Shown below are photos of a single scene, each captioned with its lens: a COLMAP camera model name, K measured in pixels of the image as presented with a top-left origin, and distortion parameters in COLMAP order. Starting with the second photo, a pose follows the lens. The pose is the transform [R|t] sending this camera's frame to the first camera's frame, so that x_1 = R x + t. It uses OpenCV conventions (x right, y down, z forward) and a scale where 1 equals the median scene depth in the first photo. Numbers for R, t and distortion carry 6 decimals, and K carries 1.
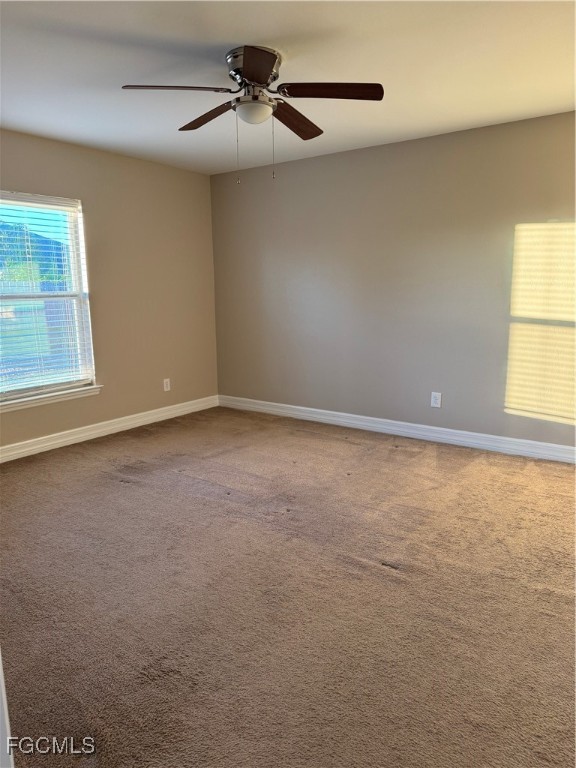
lens RADIAL K [[538.6, 0, 289.3], [0, 538.6, 387.1], [0, 0, 1]] dist [0.047548, -0.059001]
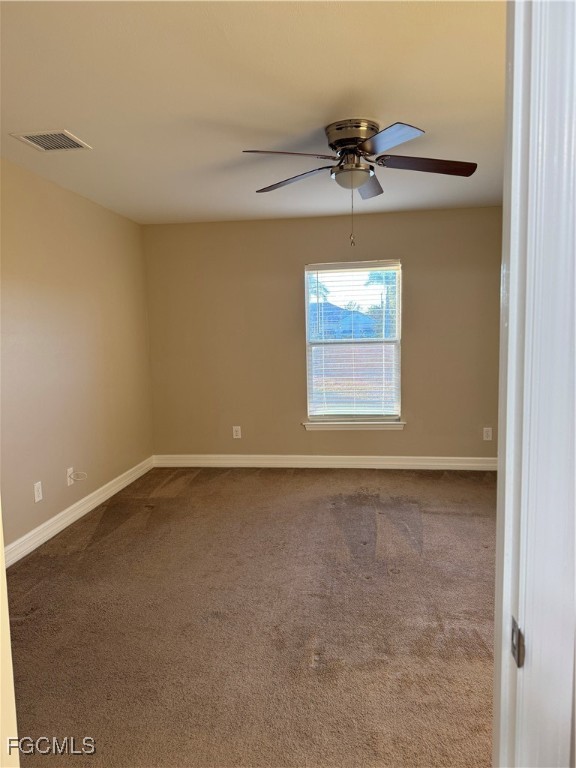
lens RADIAL K [[538.6, 0, 289.9], [0, 538.6, 380.4], [0, 0, 1]] dist [0.047548, -0.059001]
pose [[0.526829, 0.102235, -0.843800, 0.548049], [-0.160180, 0.986894, 0.019563, -0.088067], [0.834742, 0.124854, 0.536300, 0.255772]]
